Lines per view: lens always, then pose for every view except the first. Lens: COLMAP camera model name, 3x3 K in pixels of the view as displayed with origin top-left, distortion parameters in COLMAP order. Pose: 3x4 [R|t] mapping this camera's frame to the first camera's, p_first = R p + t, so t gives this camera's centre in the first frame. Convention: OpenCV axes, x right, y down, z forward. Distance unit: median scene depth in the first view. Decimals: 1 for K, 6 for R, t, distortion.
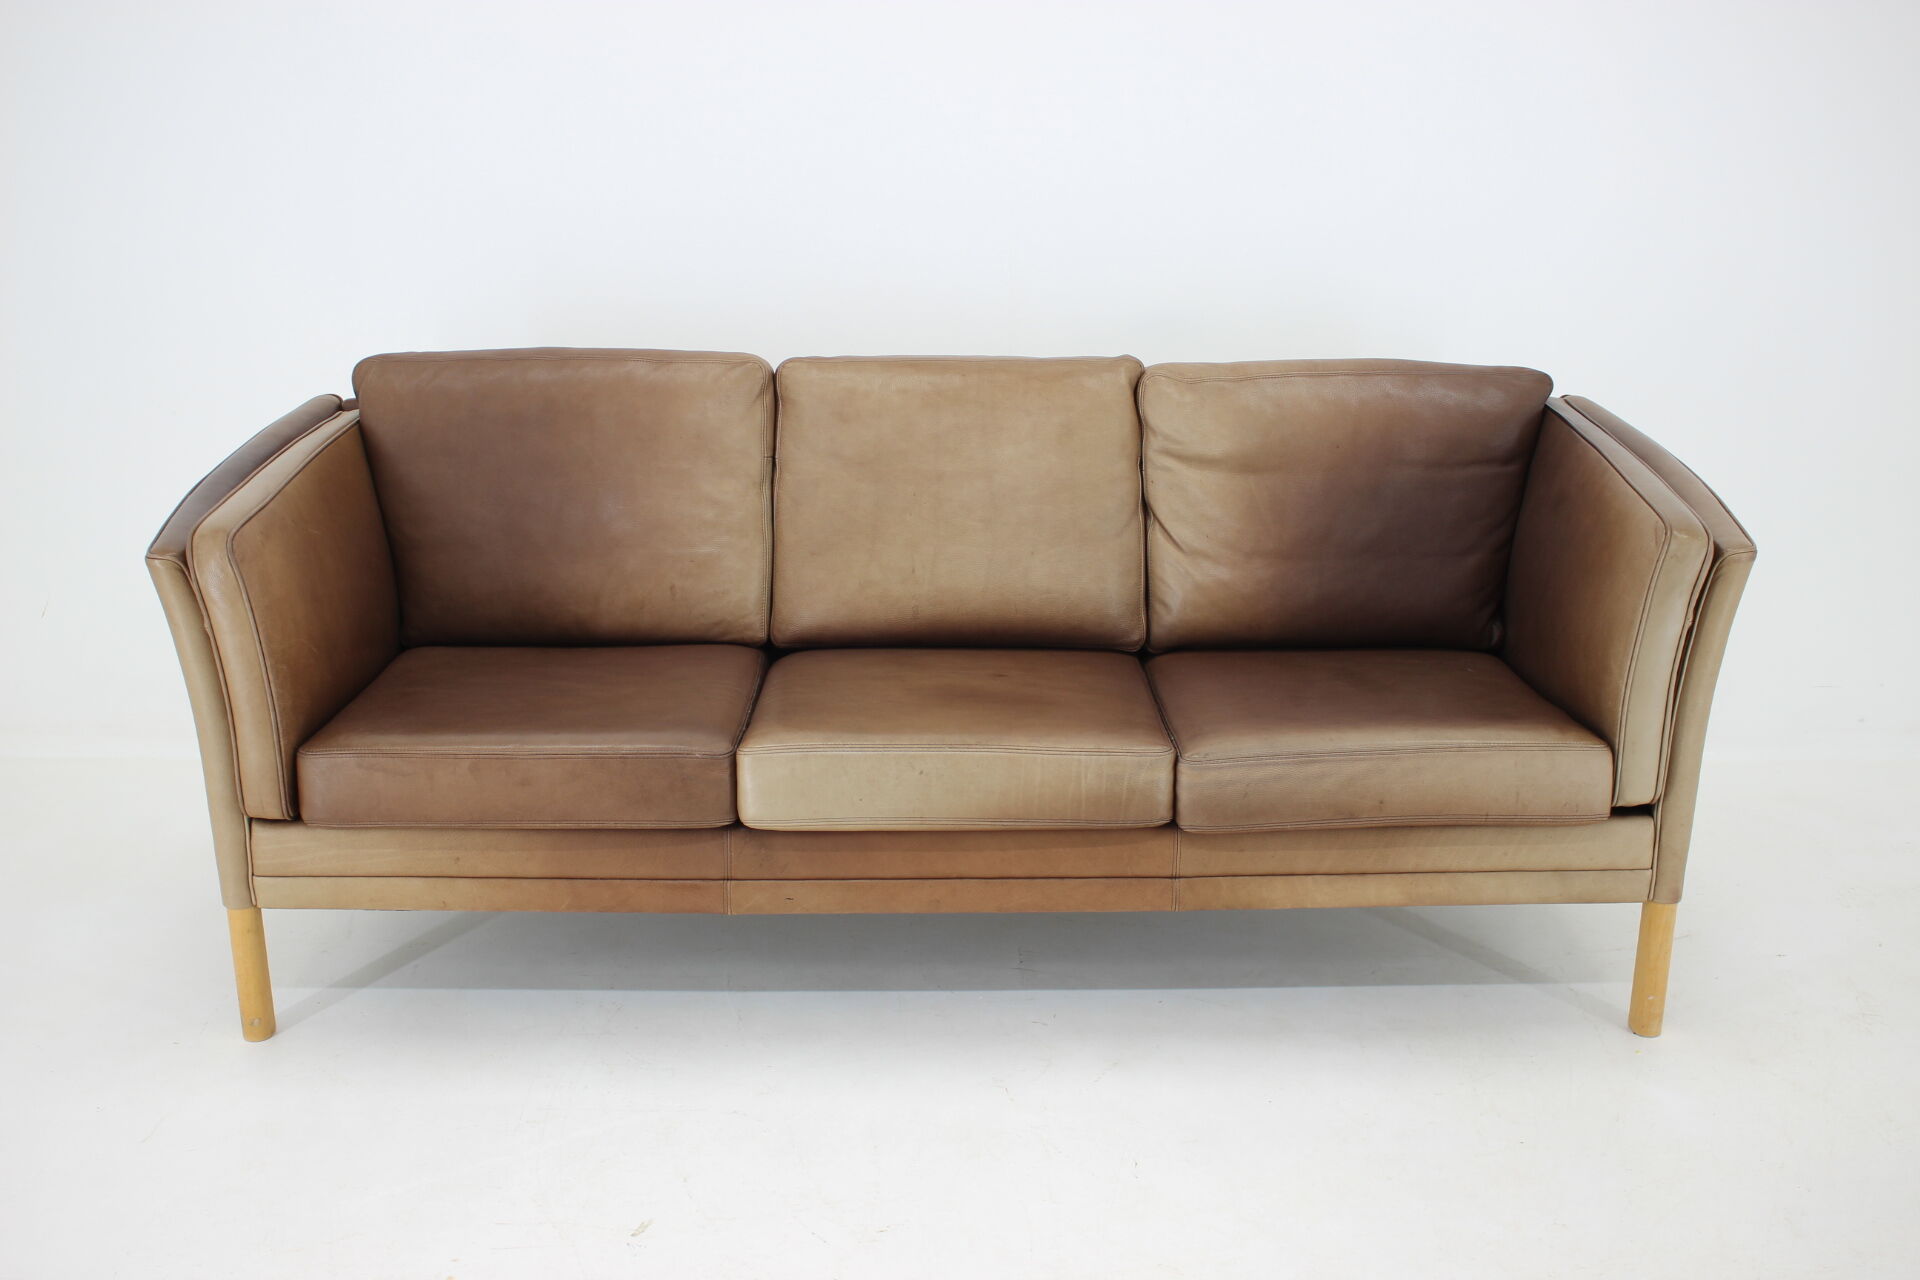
lens RADIAL K [[2135.8, 0, 962.9], [0, 2135.8, 636.3], [0, 0, 1]] dist [-0.063609, 0.000000]
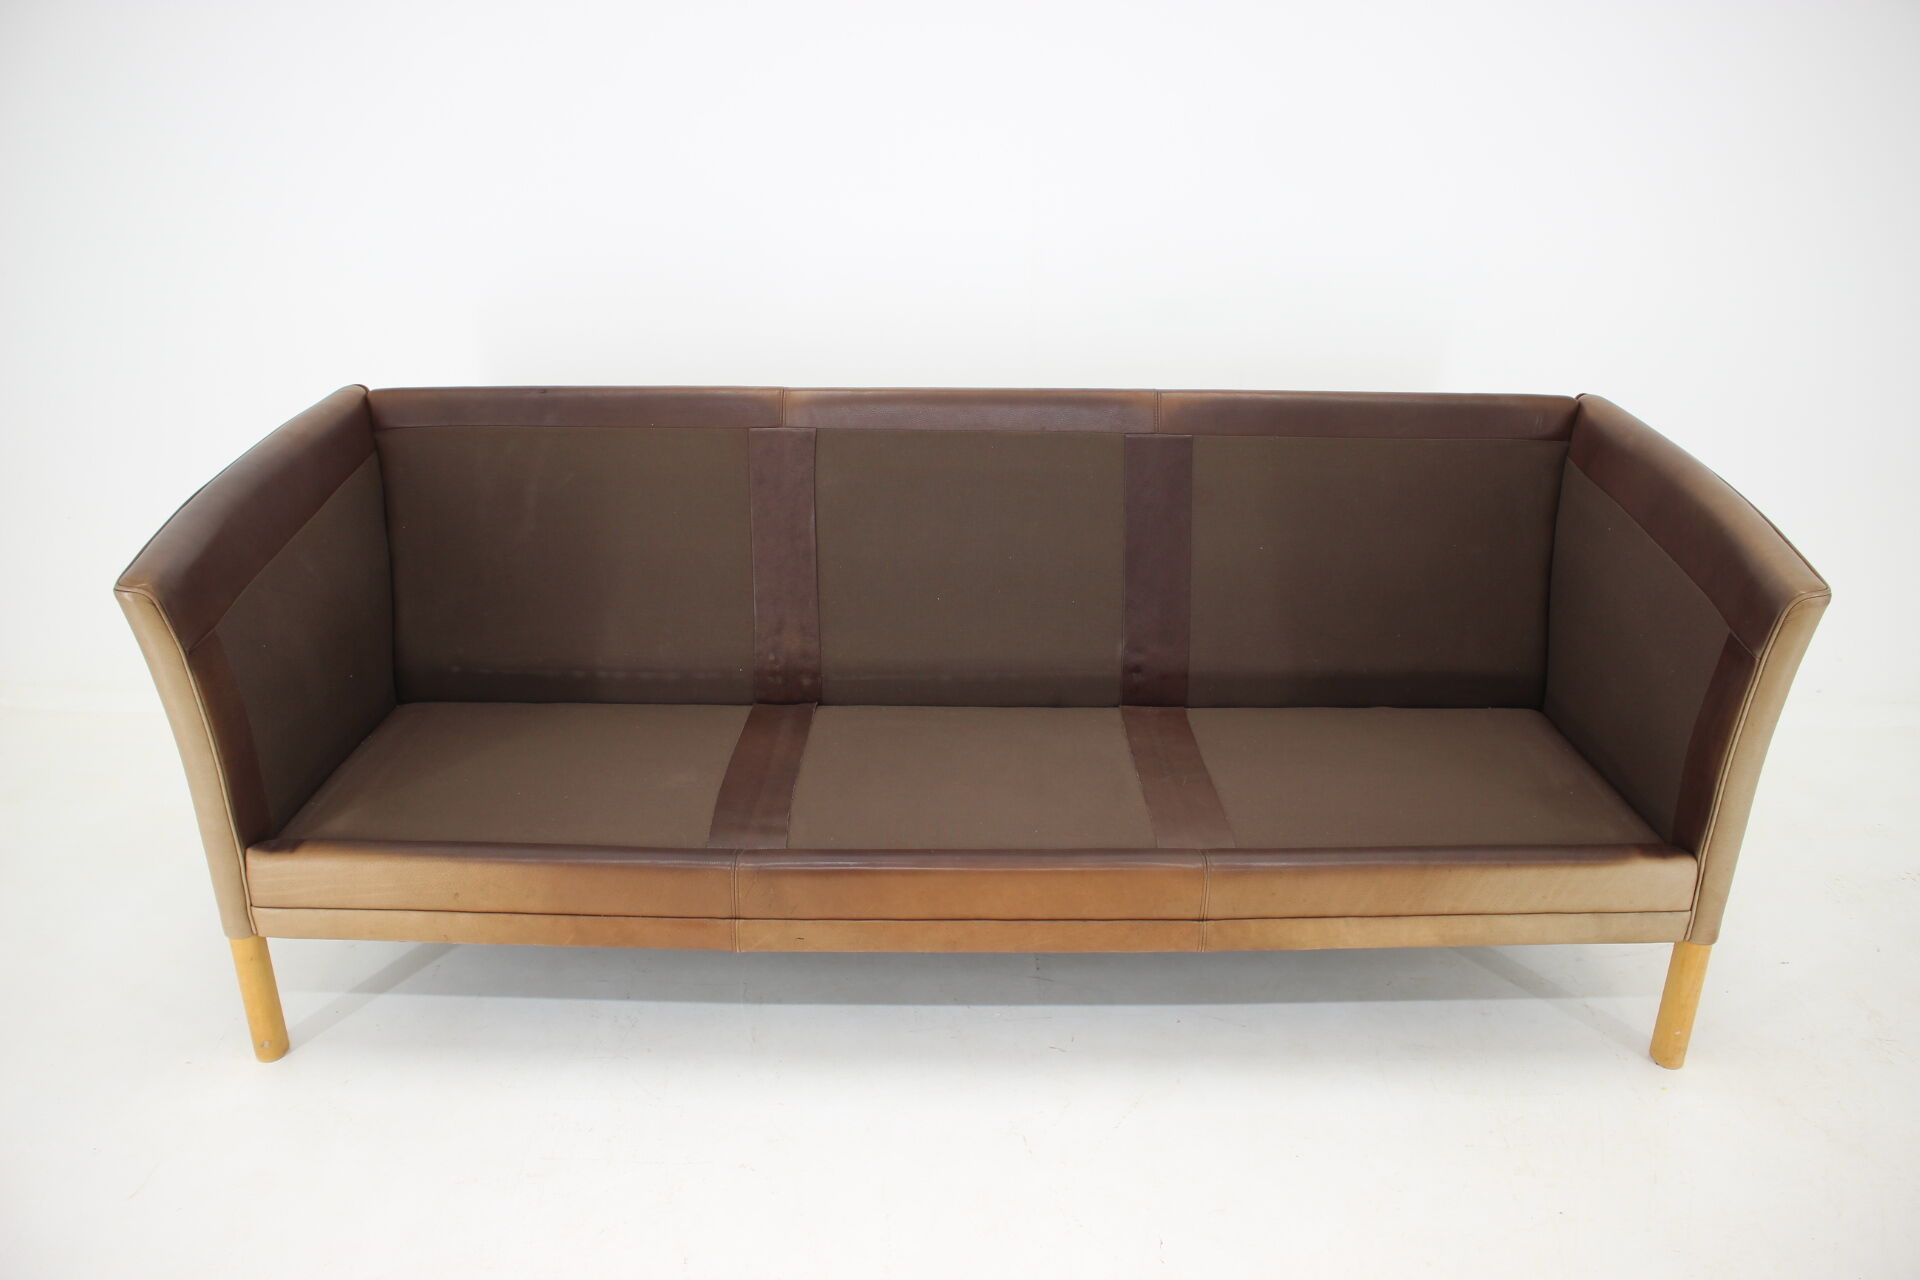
lens RADIAL K [[1592.8, 0, 964.4], [0, 1592.8, 633.0], [0, 0, 1]] dist [-0.117037, 0.052261]
pose [[0.999939, 0.007821, -0.007841, -0.002784], [-0.007088, 0.995956, 0.089564, -0.077964], [0.008510, -0.089503, 0.995950, 0.301928]]
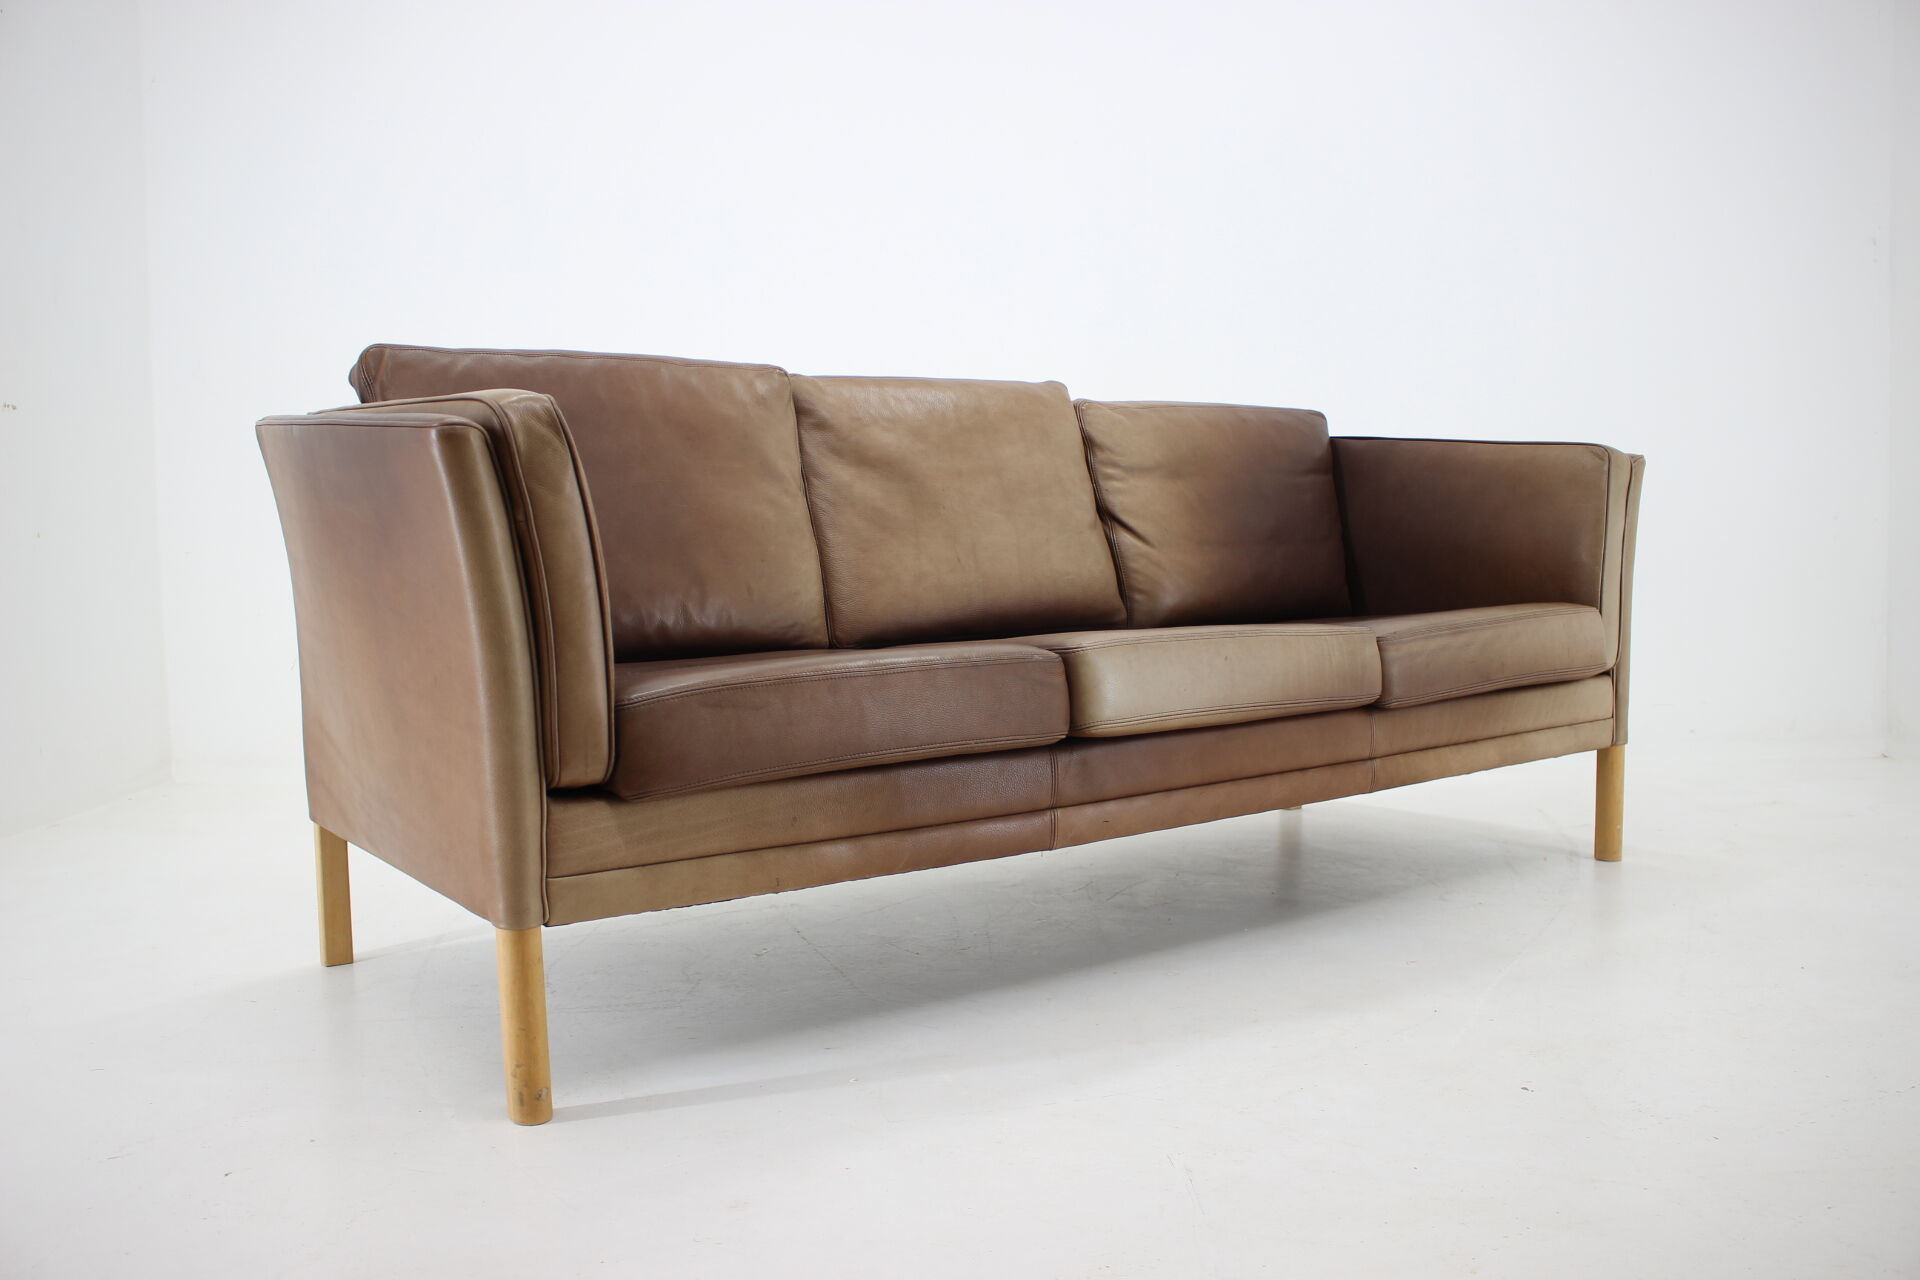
lens RADIAL K [[1592.8, 0, 973.7], [0, 1592.8, 634.6], [0, 0, 1]] dist [-0.117037, 0.052261]
pose [[0.803031, -0.044864, 0.594246, -0.530540], [0.188899, 0.964904, -0.182420, 0.159673], [-0.565206, 0.258741, 0.783323, 0.471359]]
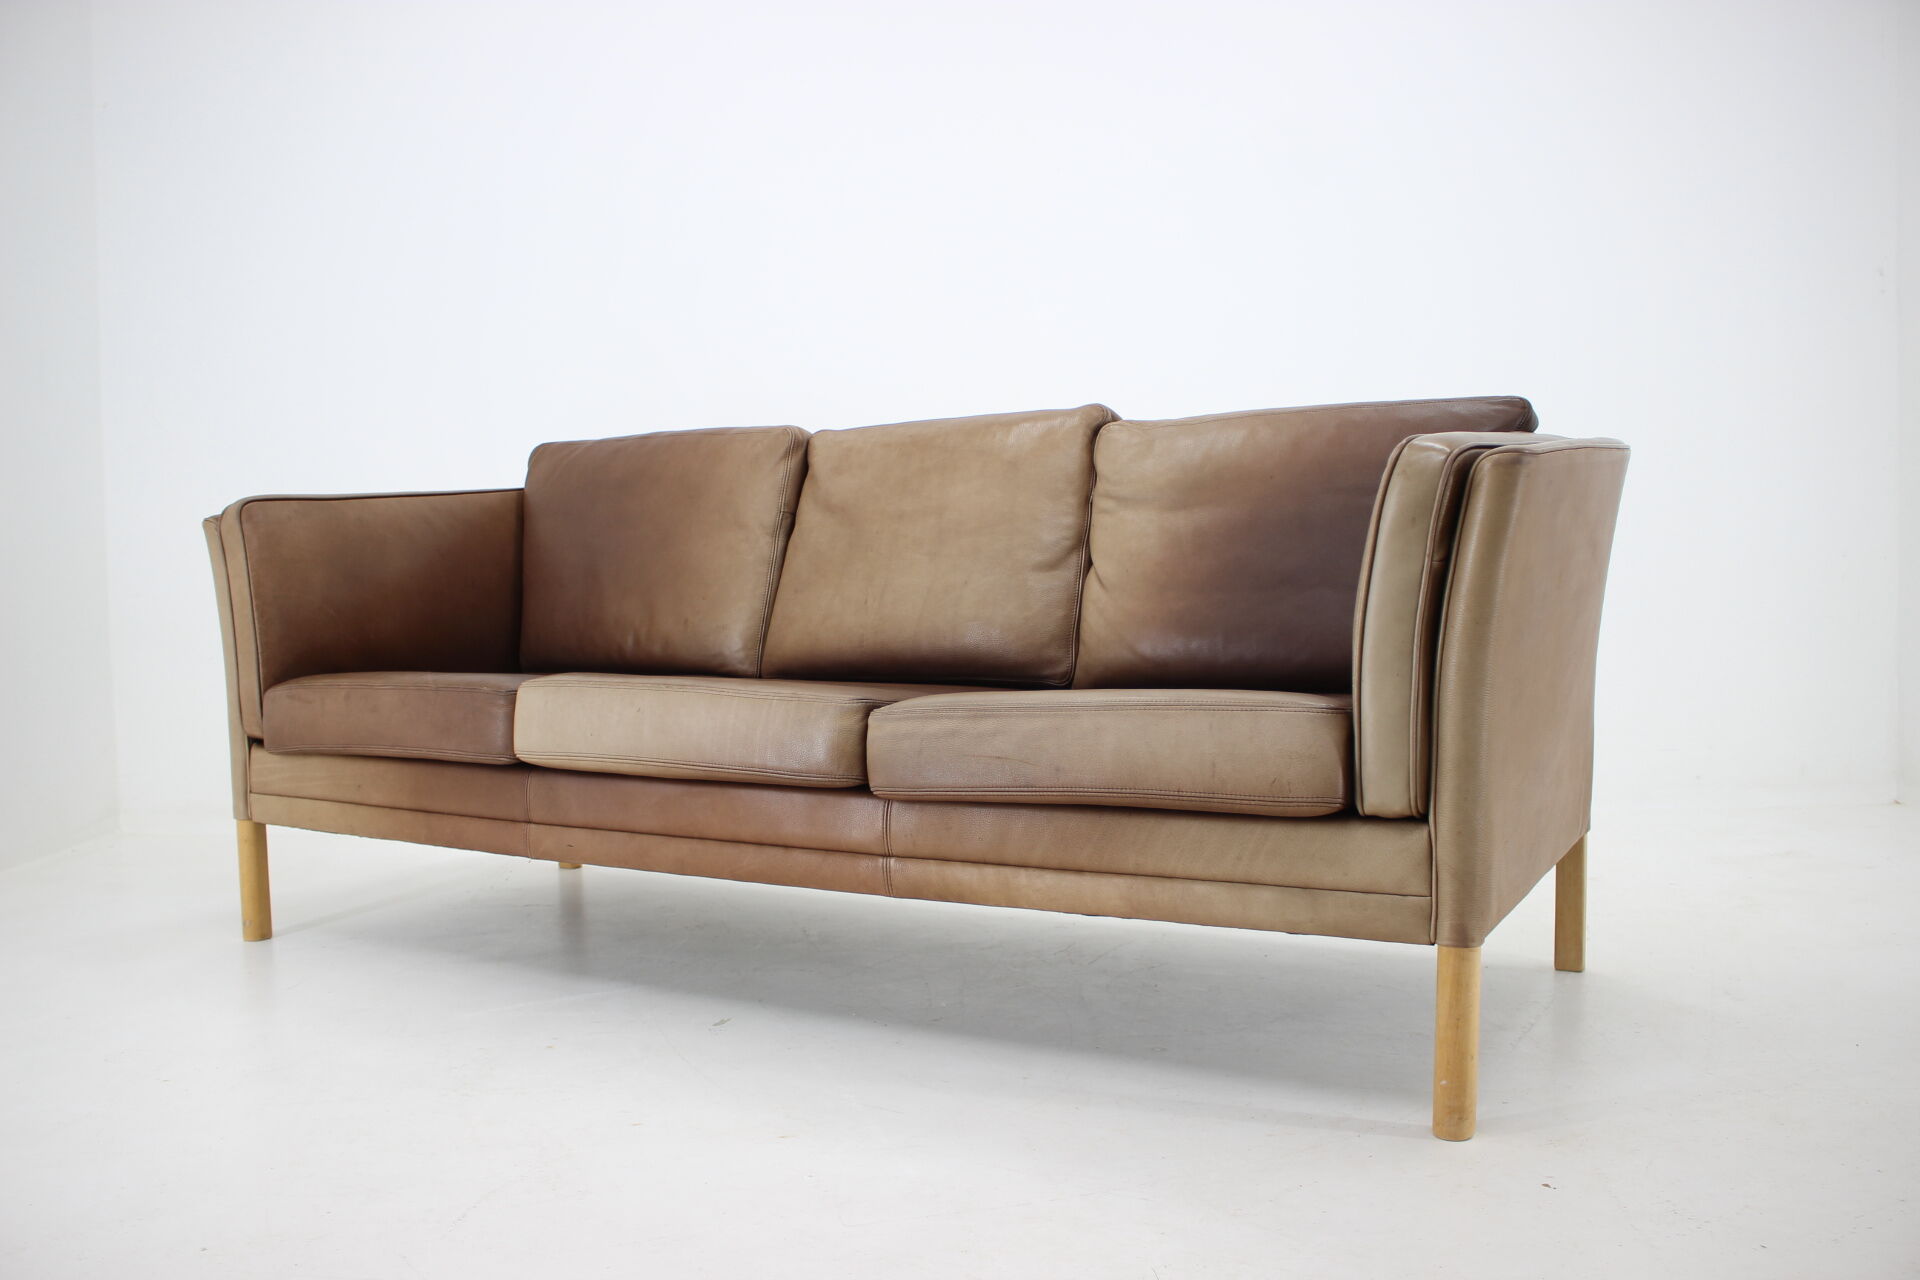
lens RADIAL K [[1592.8, 0, 953.7], [0, 1592.8, 658.8], [0, 0, 1]] dist [-0.117037, 0.052261]
pose [[0.860182, 0.014522, -0.509781, 0.463037], [-0.130912, 0.972387, -0.193196, 0.157655], [0.492899, 0.232920, 0.838331, 0.431084]]
